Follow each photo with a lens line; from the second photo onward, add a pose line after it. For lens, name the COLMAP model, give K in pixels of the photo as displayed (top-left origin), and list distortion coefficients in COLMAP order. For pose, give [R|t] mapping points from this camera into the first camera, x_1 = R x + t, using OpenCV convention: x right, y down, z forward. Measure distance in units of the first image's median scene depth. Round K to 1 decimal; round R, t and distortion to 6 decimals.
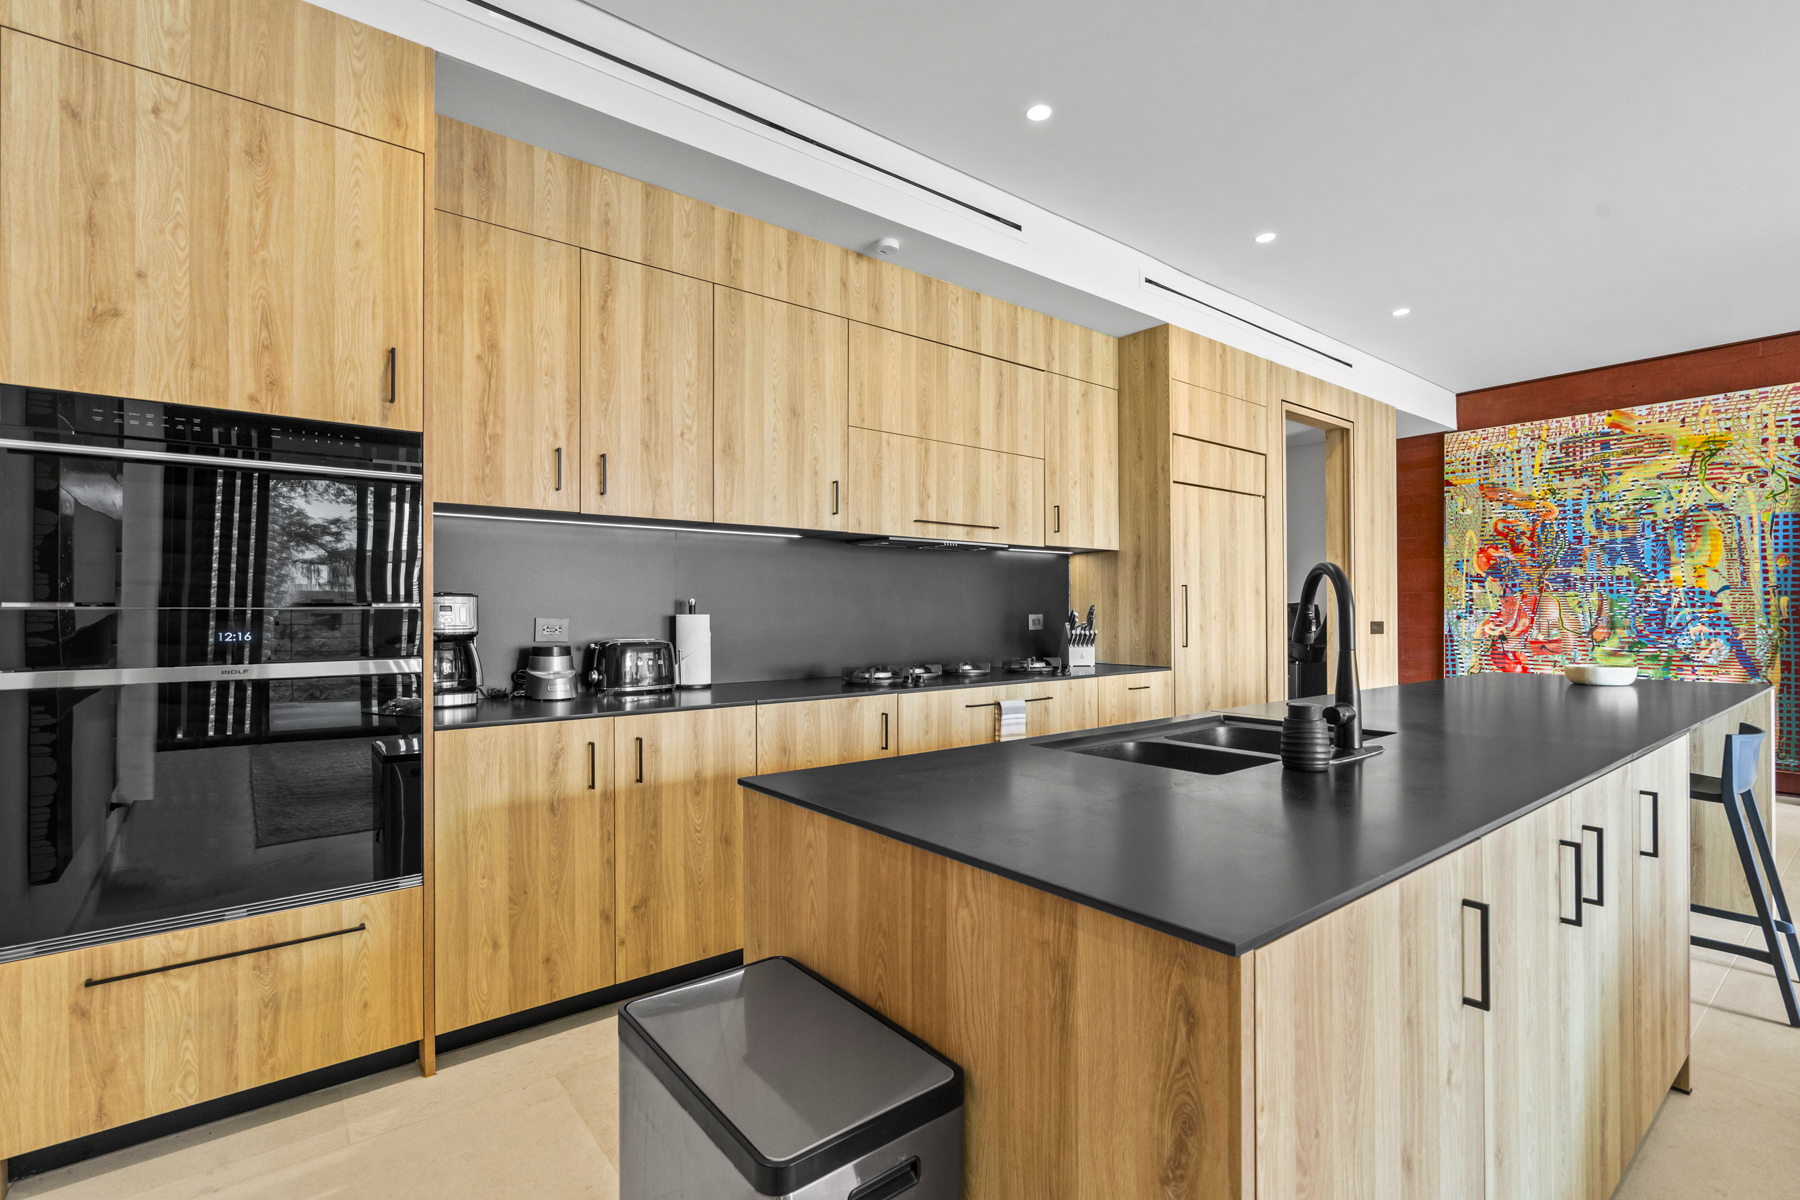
lens RADIAL K [[820.2, 0, 899.2], [0, 820.2, 611.9], [0, 0, 1]] dist [-0.003141, 0.000175]
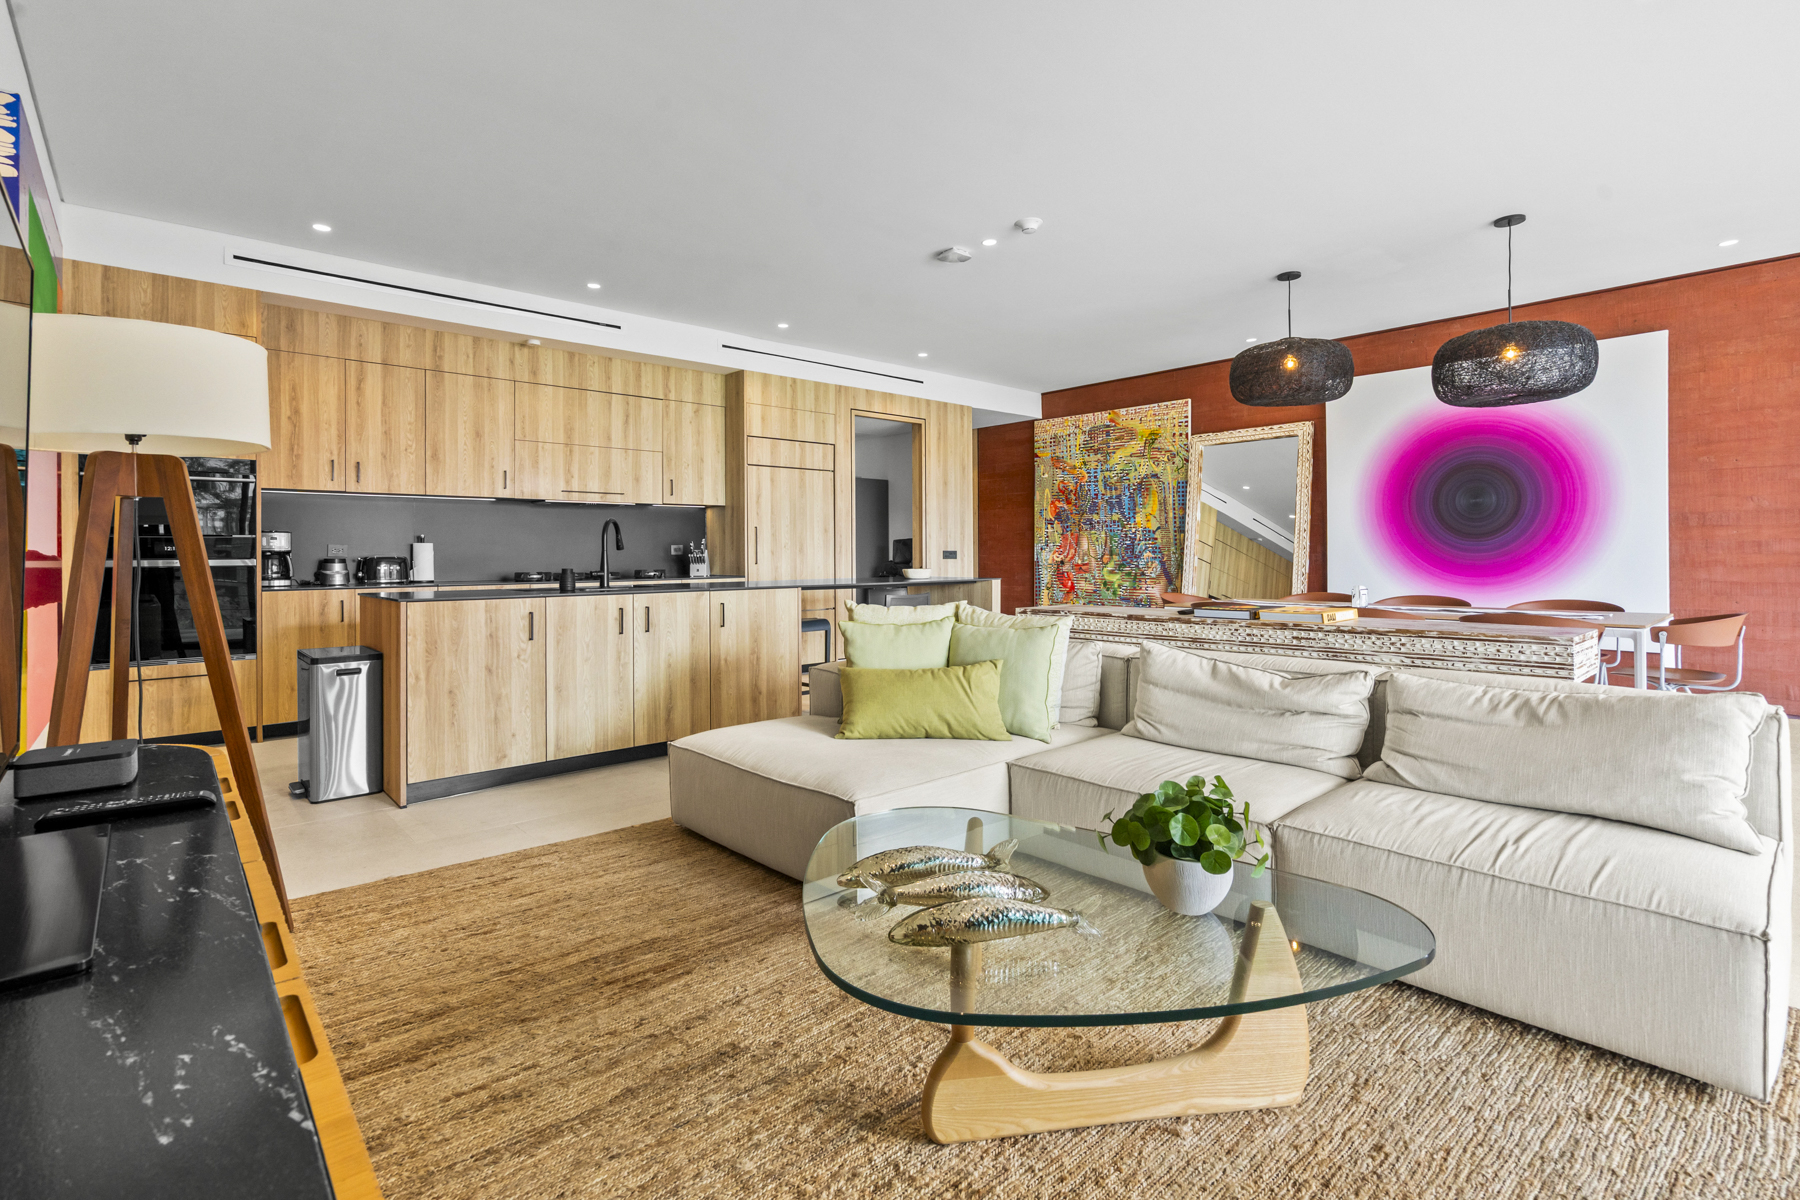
lens RADIAL K [[840.9, 0, 895.1], [0, 840.9, 555.5], [0, 0, 1]] dist [-0.000691, 0.000445]
pose [[0.998202, -0.002827, 0.059873, 0.585313], [0.002692, 0.999994, 0.002337, 0.024750], [-0.059879, -0.002171, 0.998203, -0.801282]]
